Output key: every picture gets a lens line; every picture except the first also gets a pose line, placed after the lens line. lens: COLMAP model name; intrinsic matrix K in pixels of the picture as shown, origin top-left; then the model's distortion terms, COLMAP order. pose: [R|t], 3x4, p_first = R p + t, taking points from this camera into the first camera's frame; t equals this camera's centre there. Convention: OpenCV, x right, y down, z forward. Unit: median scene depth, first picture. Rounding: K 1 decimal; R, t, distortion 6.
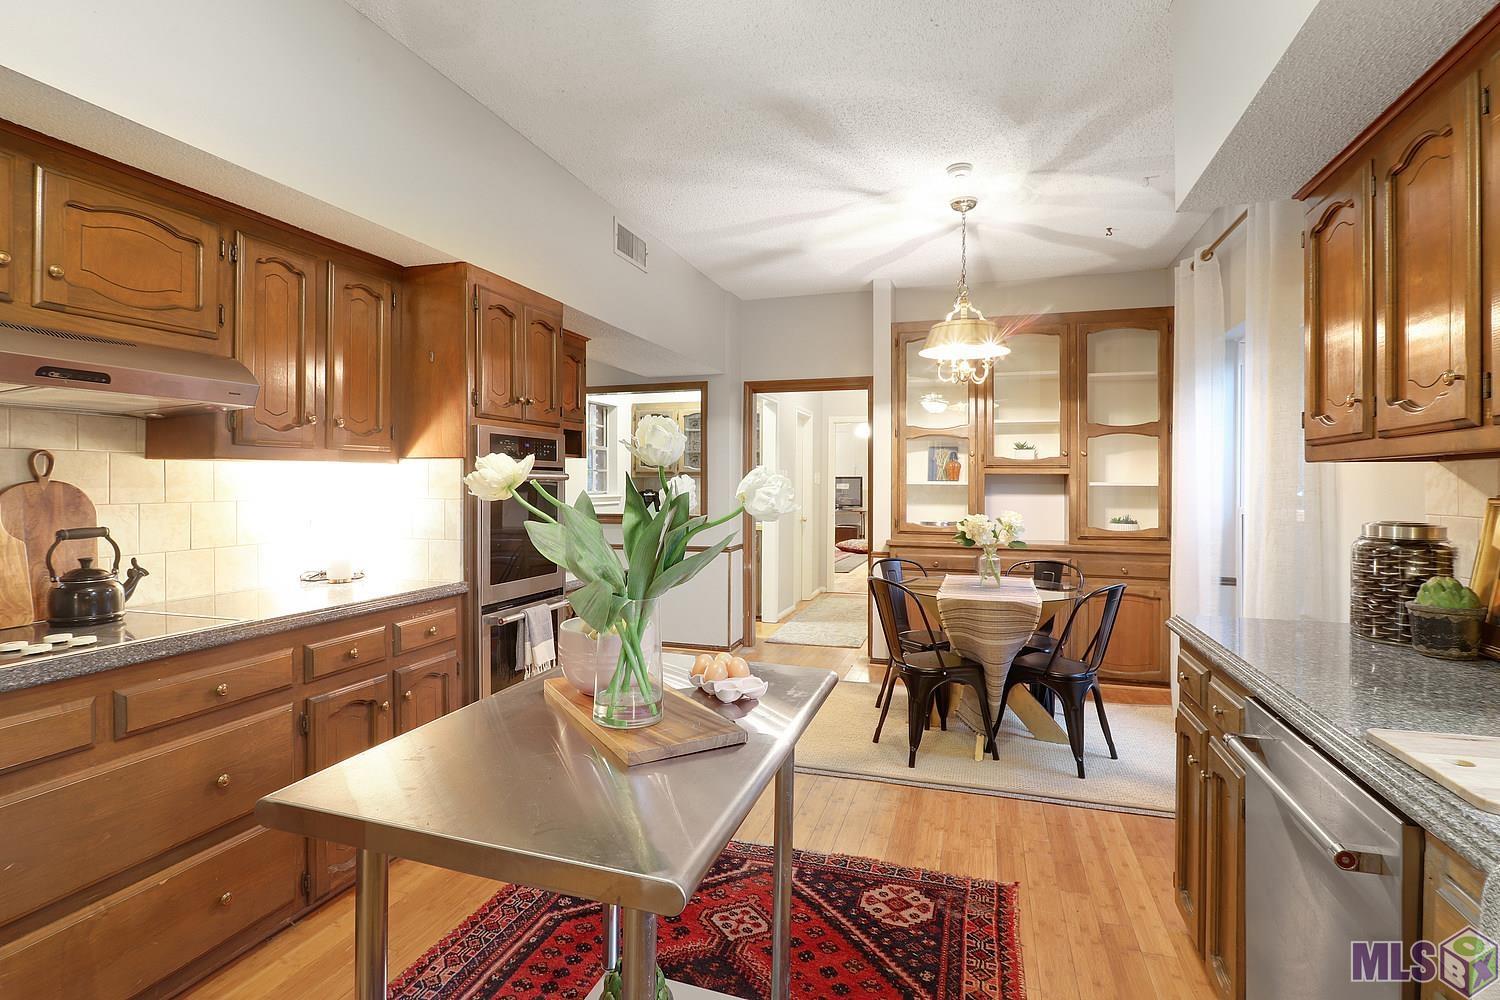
lens RADIAL K [[741.5, 0, 747.2], [0, 741.5, 490.2], [0, 0, 1]] dist [-0.013945, 0.000413]
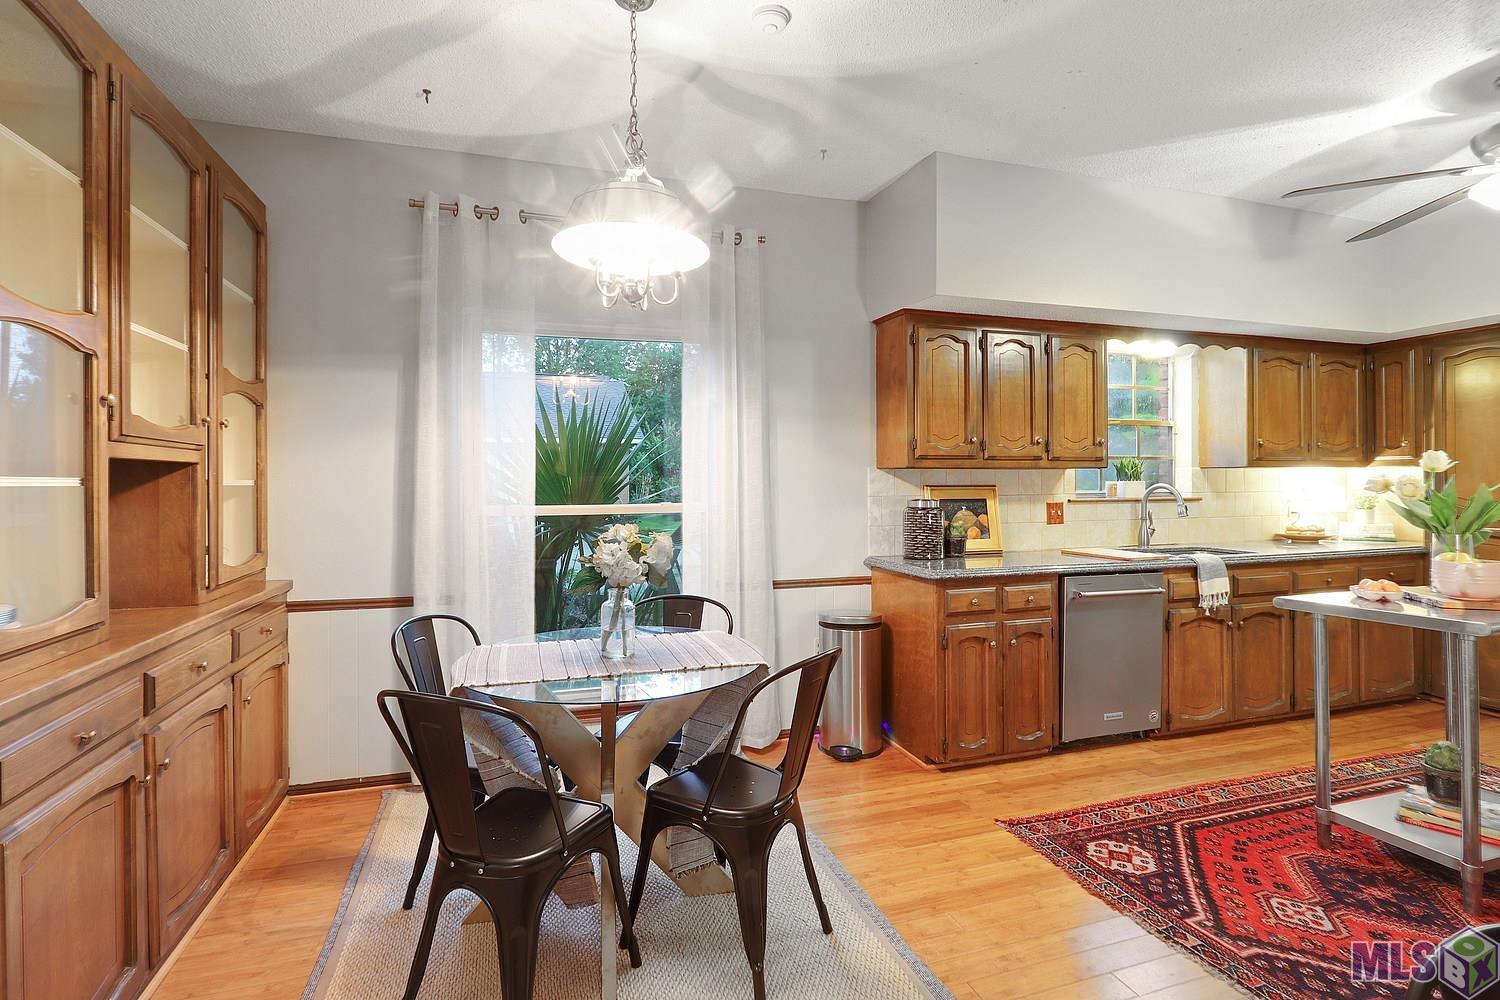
lens RADIAL K [[741.5, 0, 723.3], [0, 741.5, 481.7], [0, 0, 1]] dist [-0.013945, 0.000413]
pose [[-0.585610, 0.007344, 0.810560, -0.350317], [0.014494, 0.999894, 0.001412, -0.010367], [-0.810464, 0.012575, -0.585654, 2.150265]]
